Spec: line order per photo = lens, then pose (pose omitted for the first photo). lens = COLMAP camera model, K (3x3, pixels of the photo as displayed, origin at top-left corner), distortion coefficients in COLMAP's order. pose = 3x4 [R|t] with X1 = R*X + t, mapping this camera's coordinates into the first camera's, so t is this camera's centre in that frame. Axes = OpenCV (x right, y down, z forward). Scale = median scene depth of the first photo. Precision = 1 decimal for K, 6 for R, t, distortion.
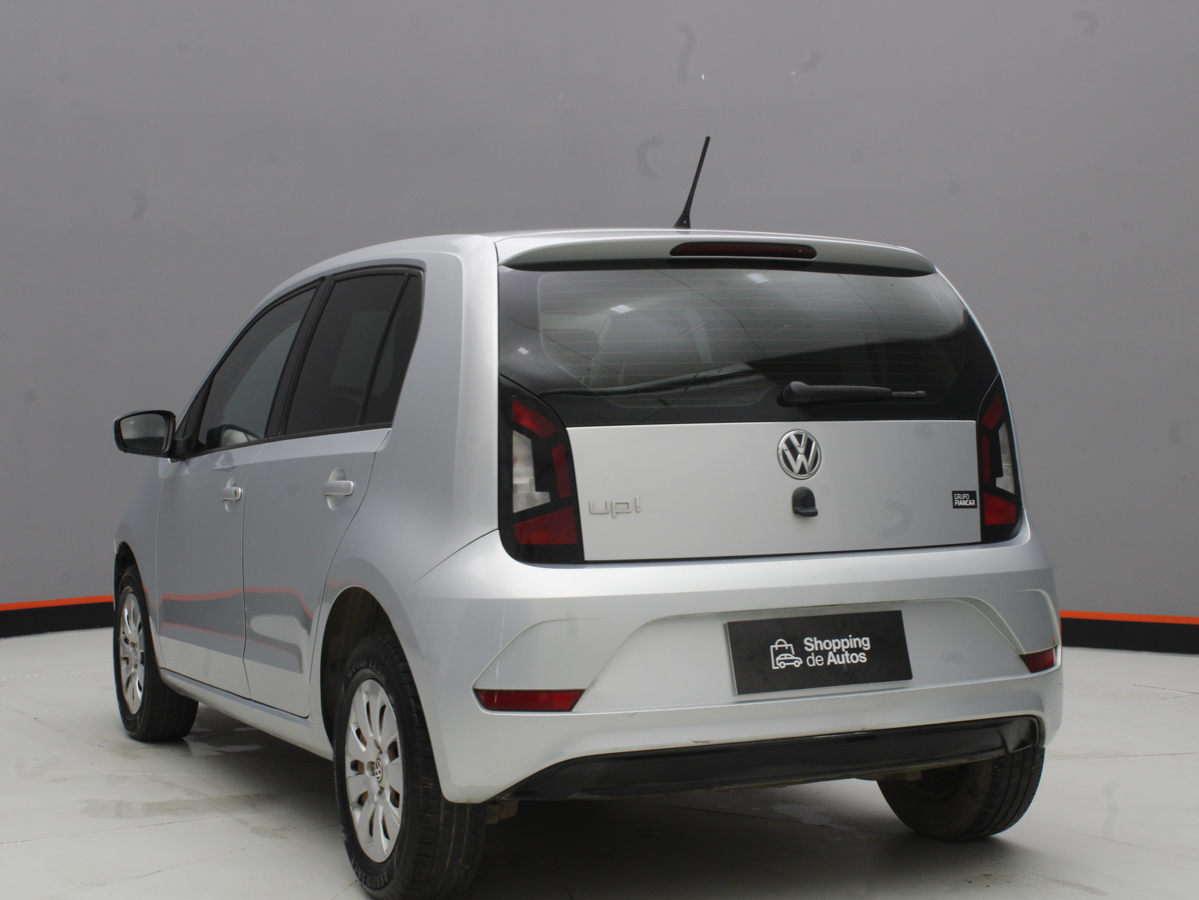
lens RADIAL K [[2020.8, 0, 594.8], [0, 2020.8, 451.4], [0, 0, 1]] dist [-0.051256, 0.000000]
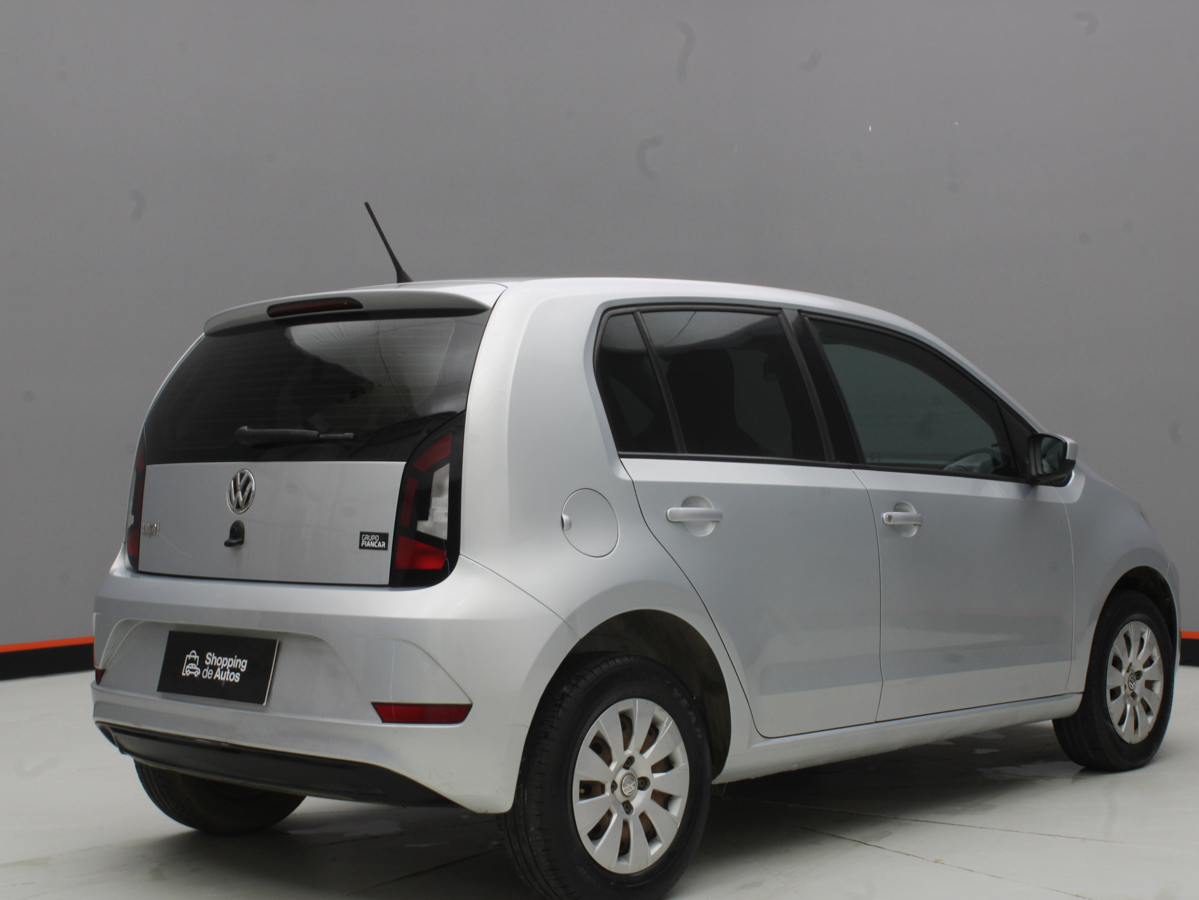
lens RADIAL K [[1886.6, 0, 598.7], [0, 1886.6, 440.9], [0, 0, 1]] dist [-0.028675, 0.000000]
pose [[0.377373, 0.004547, -0.926050, 1.157268], [-0.005994, 0.999979, 0.002468, -0.030605], [0.926042, 0.004620, 0.377392, 0.793663]]
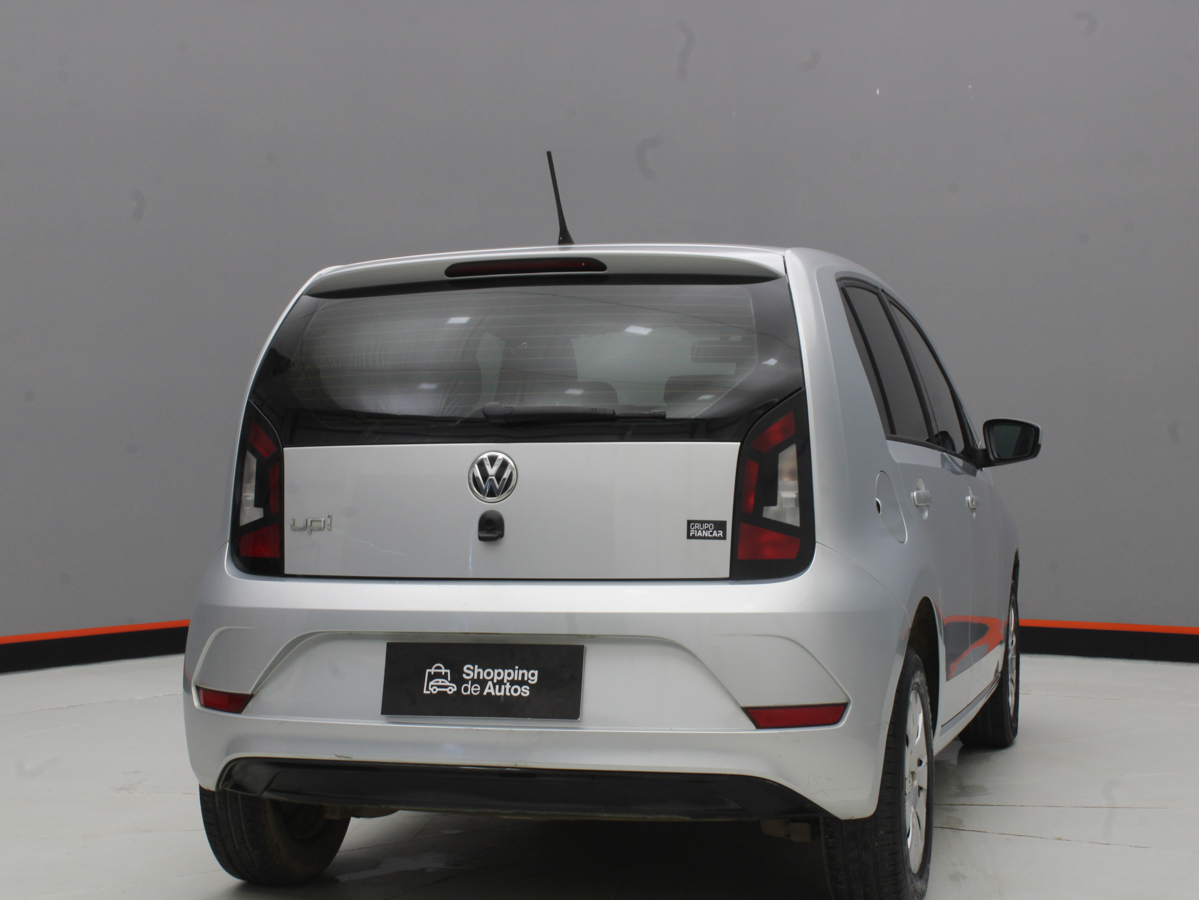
lens RADIAL K [[2022.9, 0, 600.5], [0, 2022.9, 447.3], [0, 0, 1]] dist [0.019295, 0.000000]
pose [[0.749838, 0.009115, -0.661559, 0.792188], [-0.009447, 0.999951, 0.003070, -0.016540], [0.661554, 0.003948, 0.749887, 0.303952]]
